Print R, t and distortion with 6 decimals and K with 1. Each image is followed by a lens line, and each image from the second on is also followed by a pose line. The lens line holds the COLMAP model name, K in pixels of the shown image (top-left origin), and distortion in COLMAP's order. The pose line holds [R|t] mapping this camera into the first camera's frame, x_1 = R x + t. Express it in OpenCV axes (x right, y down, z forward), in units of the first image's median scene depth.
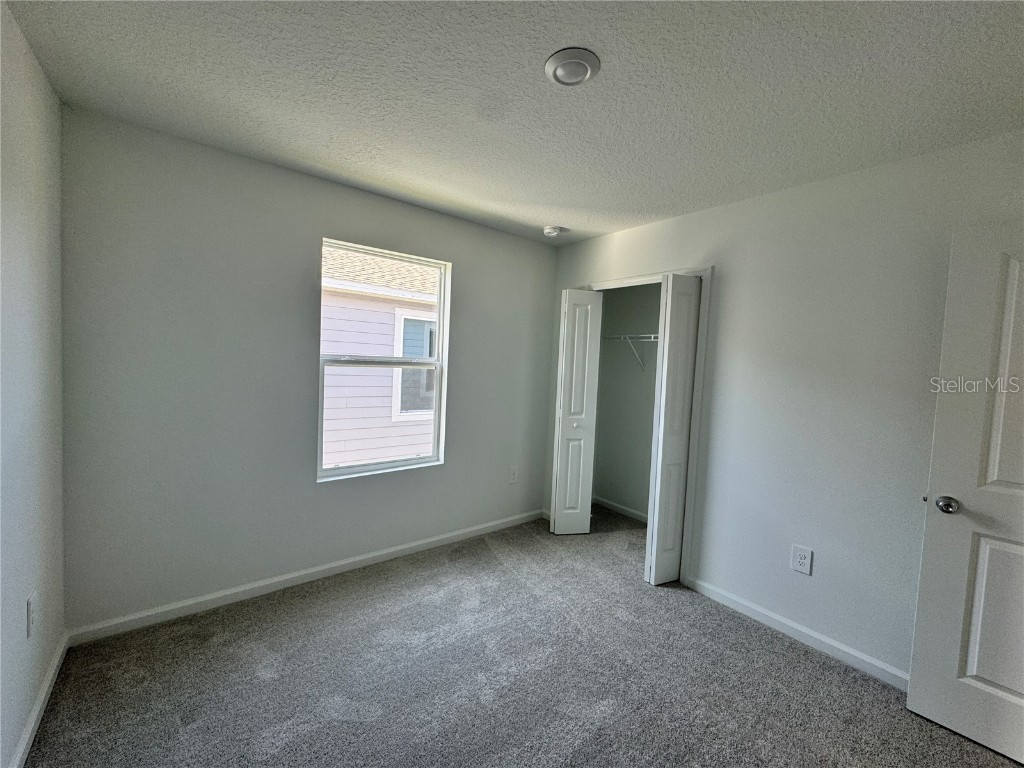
lens RADIAL K [[419.9, 0, 509.0], [0, 419.9, 379.6], [0, 0, 1]] dist [0.002795, 0.000529]
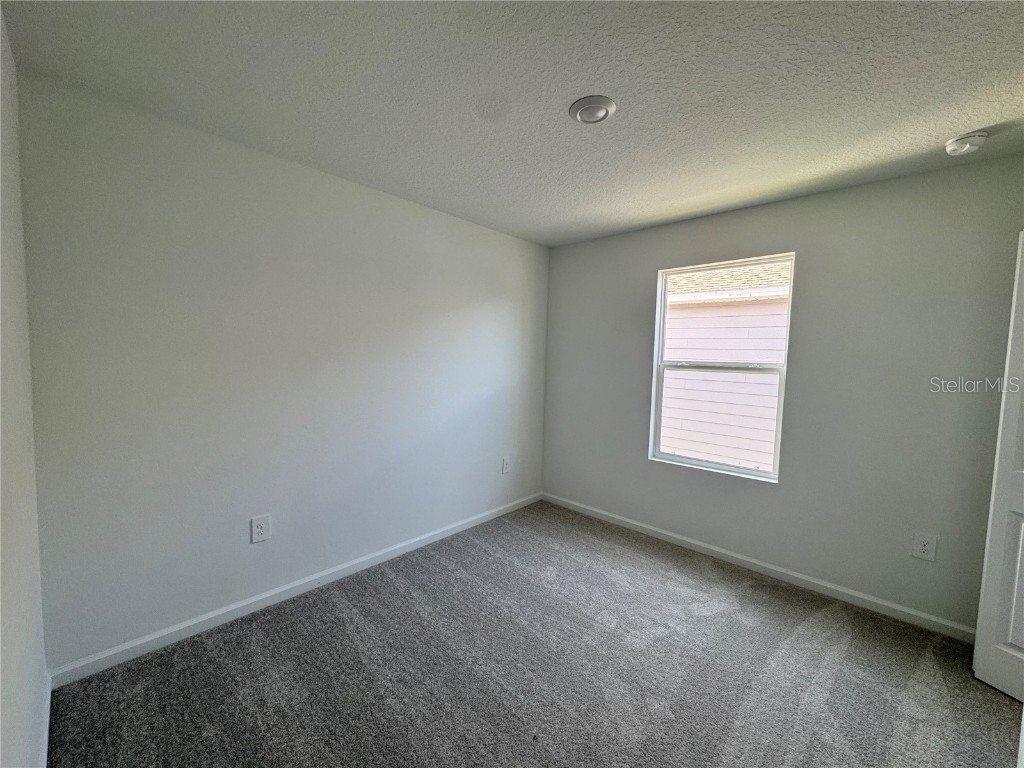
lens RADIAL K [[419.9, 0, 511.6], [0, 419.9, 385.4], [0, 0, 1]] dist [0.002795, 0.000529]
pose [[0.140598, 0.035469, -0.989431, 0.712903], [-0.064950, 0.997536, 0.026531, 0.009992], [0.987934, 0.060533, 0.142555, 0.364328]]
